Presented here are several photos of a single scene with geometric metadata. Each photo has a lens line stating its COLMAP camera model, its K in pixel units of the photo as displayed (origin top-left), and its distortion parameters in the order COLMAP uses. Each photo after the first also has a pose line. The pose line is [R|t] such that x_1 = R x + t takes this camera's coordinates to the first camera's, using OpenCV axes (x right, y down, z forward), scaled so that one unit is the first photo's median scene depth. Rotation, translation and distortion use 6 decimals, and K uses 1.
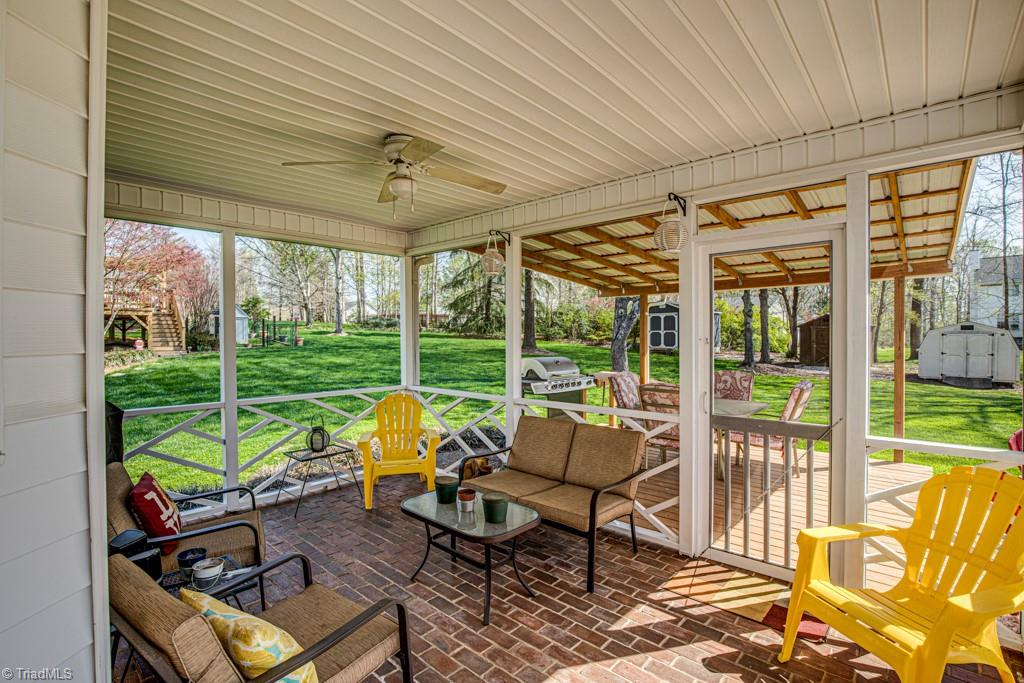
lens RADIAL K [[460.6, 0, 520.1], [0, 460.6, 340.6], [0, 0, 1]] dist [-0.024654, 0.000701]
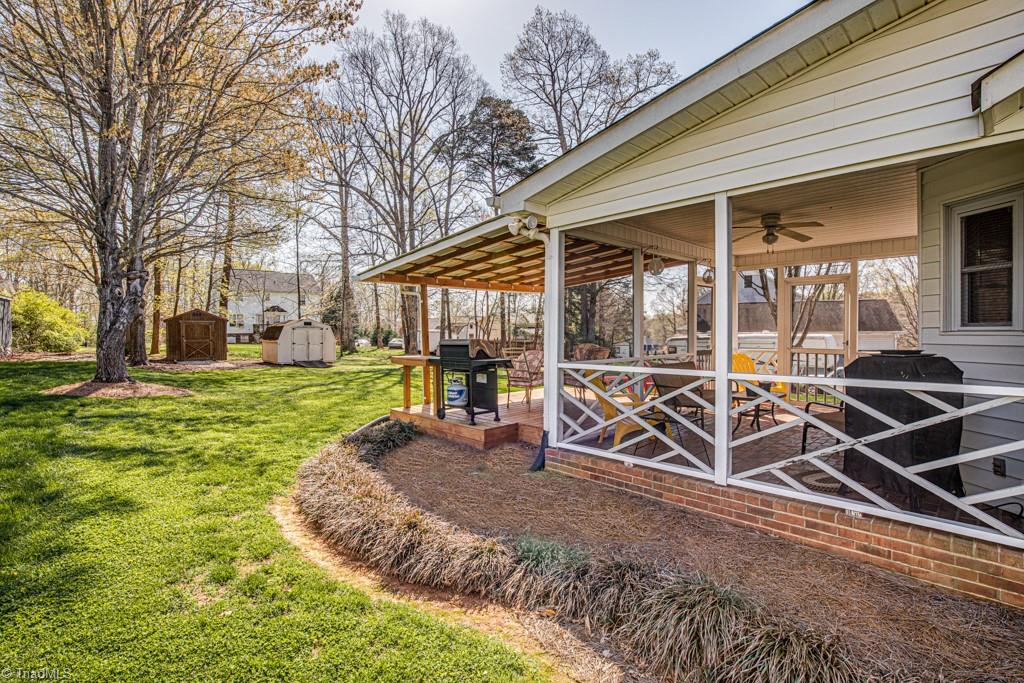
lens RADIAL K [[470.8, 0, 512.0], [0, 470.8, 341.5], [0, 0, 1]] dist [-0.027510, 0.000720]
pose [[0.090013, -0.020991, 0.995719, -0.337151], [0.017124, 0.999663, 0.019526, 0.007820], [-0.995793, 0.015293, 0.090342, 0.272419]]
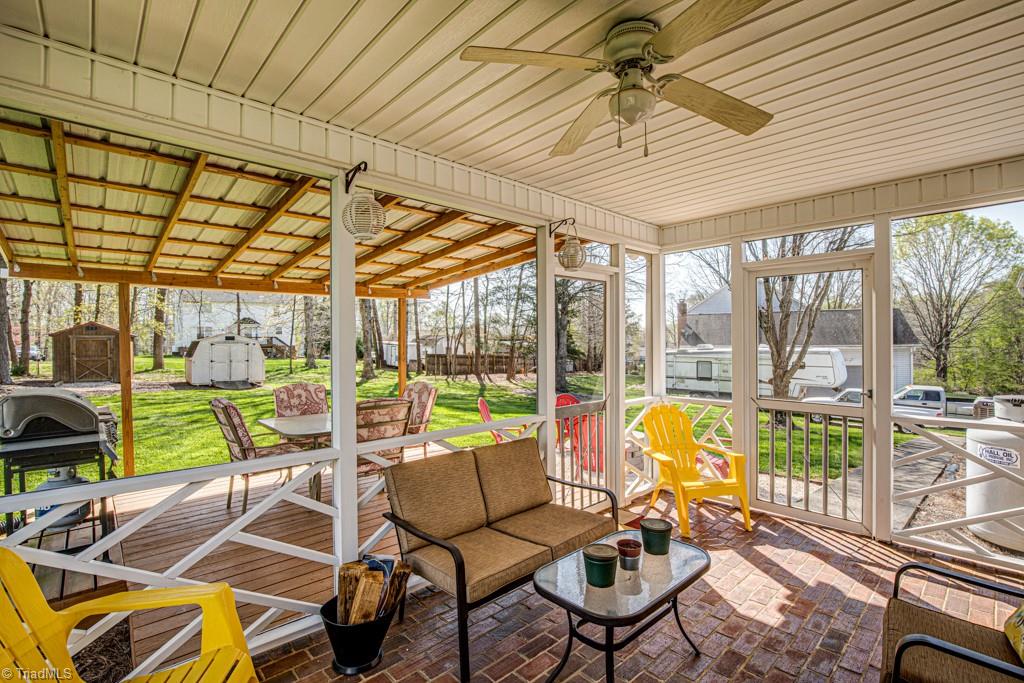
lens RADIAL K [[470.8, 0, 512.0], [0, 470.8, 341.5], [0, 0, 1]] dist [-0.027510, 0.000720]
pose [[0.100961, 0.001311, 0.994890, -0.129943], [0.019623, 0.999802, -0.003308, -0.001696], [-0.994697, 0.019857, 0.100915, 0.154677]]
